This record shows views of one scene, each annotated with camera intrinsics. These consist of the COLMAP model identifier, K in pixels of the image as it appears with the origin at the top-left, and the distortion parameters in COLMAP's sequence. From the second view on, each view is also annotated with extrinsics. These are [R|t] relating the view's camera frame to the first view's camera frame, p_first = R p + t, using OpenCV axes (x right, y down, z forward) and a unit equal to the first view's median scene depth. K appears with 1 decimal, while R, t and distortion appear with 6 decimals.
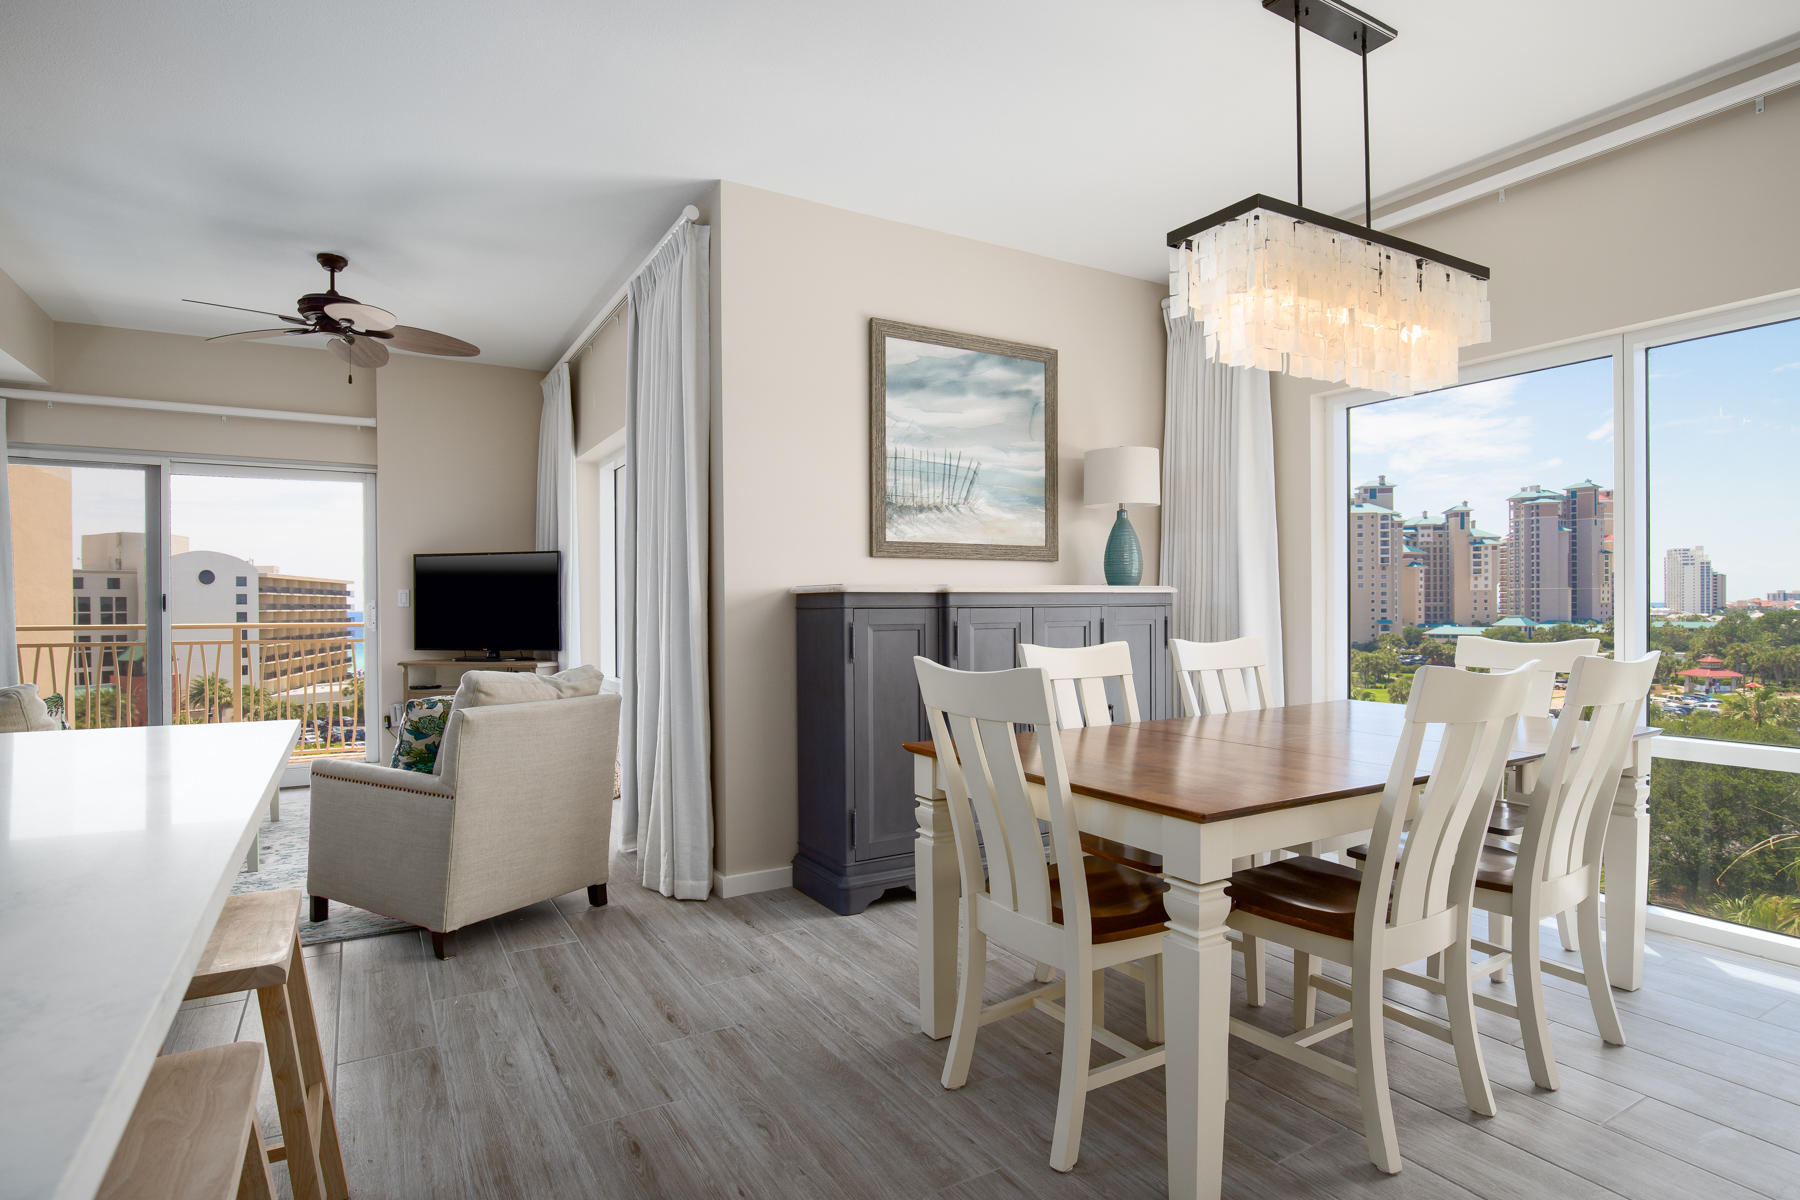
lens RADIAL K [[924.3, 0, 899.2], [0, 924.3, 609.7], [0, 0, 1]] dist [-0.018921, 0.000057]
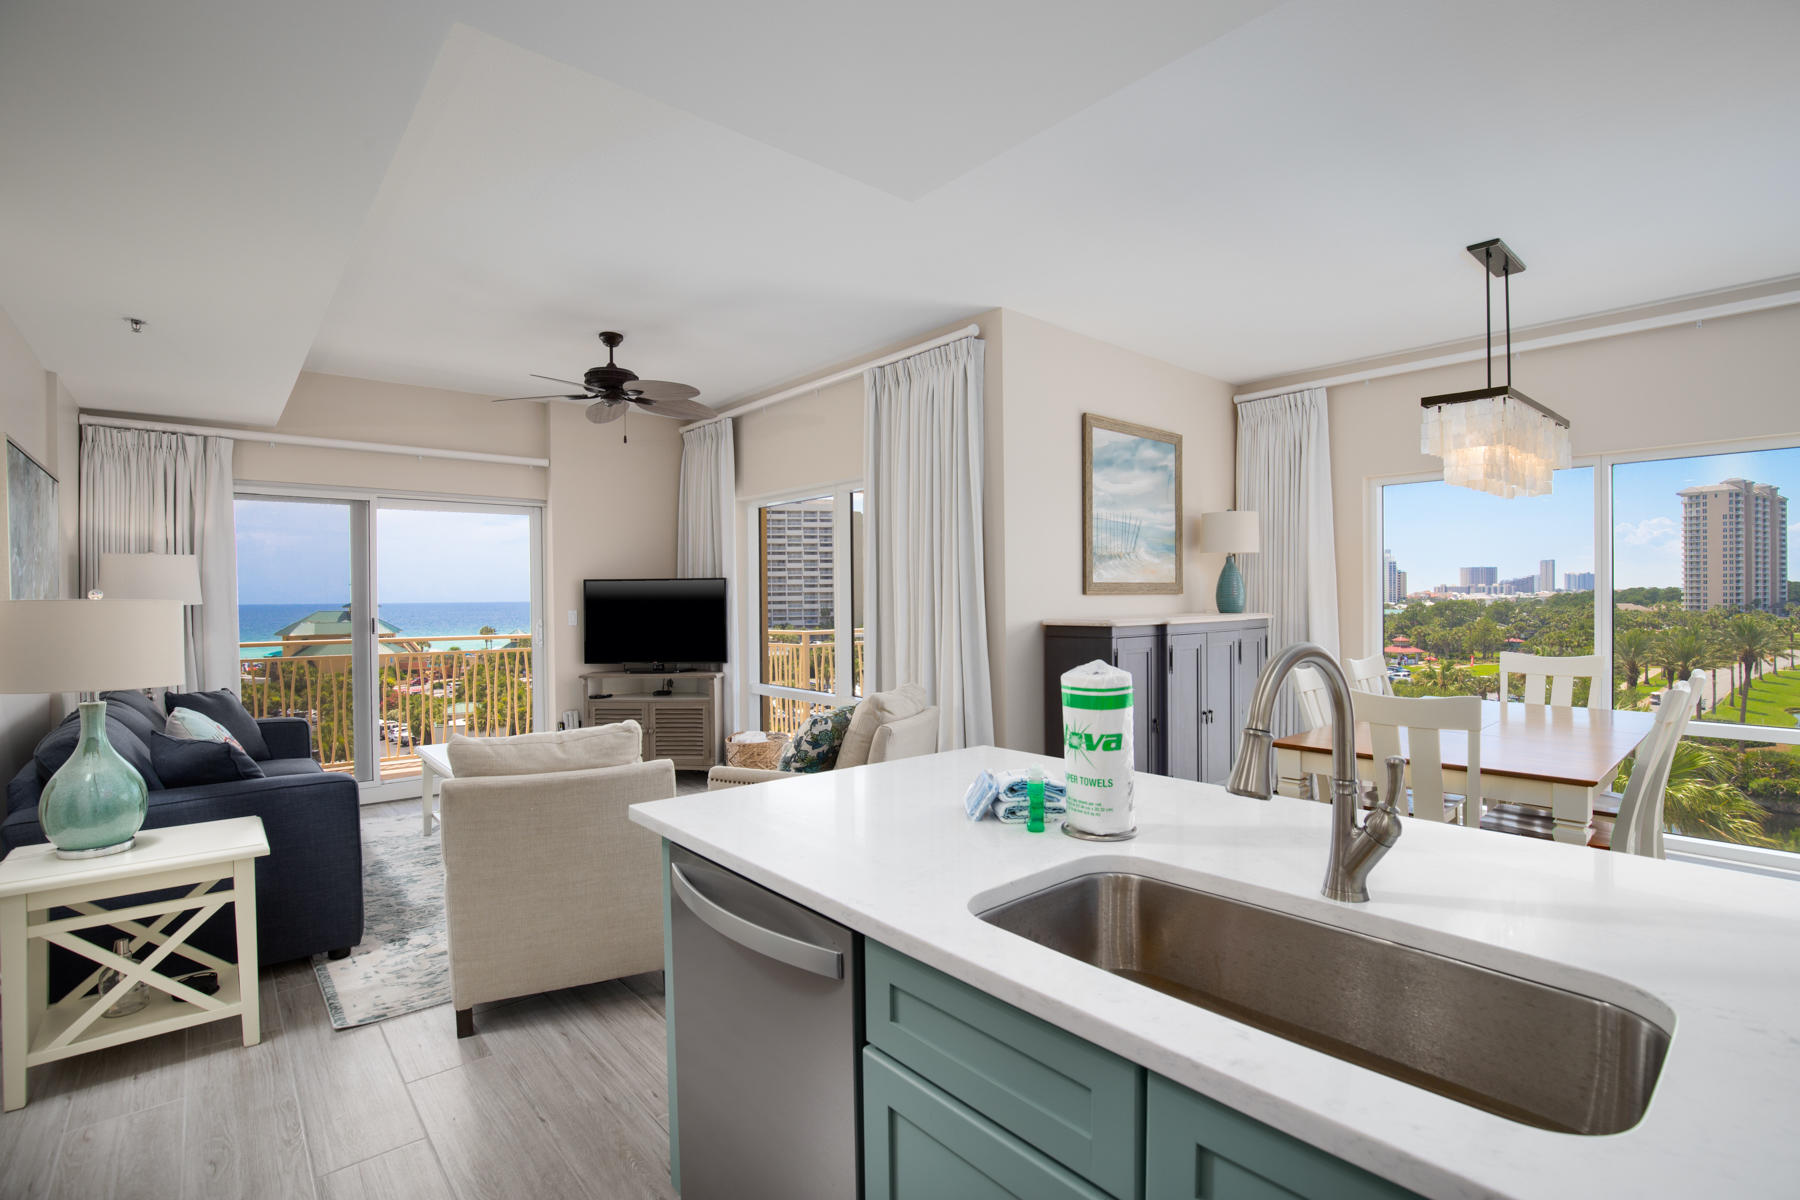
lens RADIAL K [[821.8, 0, 894.9], [0, 821.8, 604.1], [0, 0, 1]] dist [-0.033573, 0.014781]
pose [[0.984616, -0.003976, 0.174689, -0.456210], [0.003451, 0.999989, 0.003309, -0.044454], [-0.174700, -0.002656, 0.984618, -0.092131]]
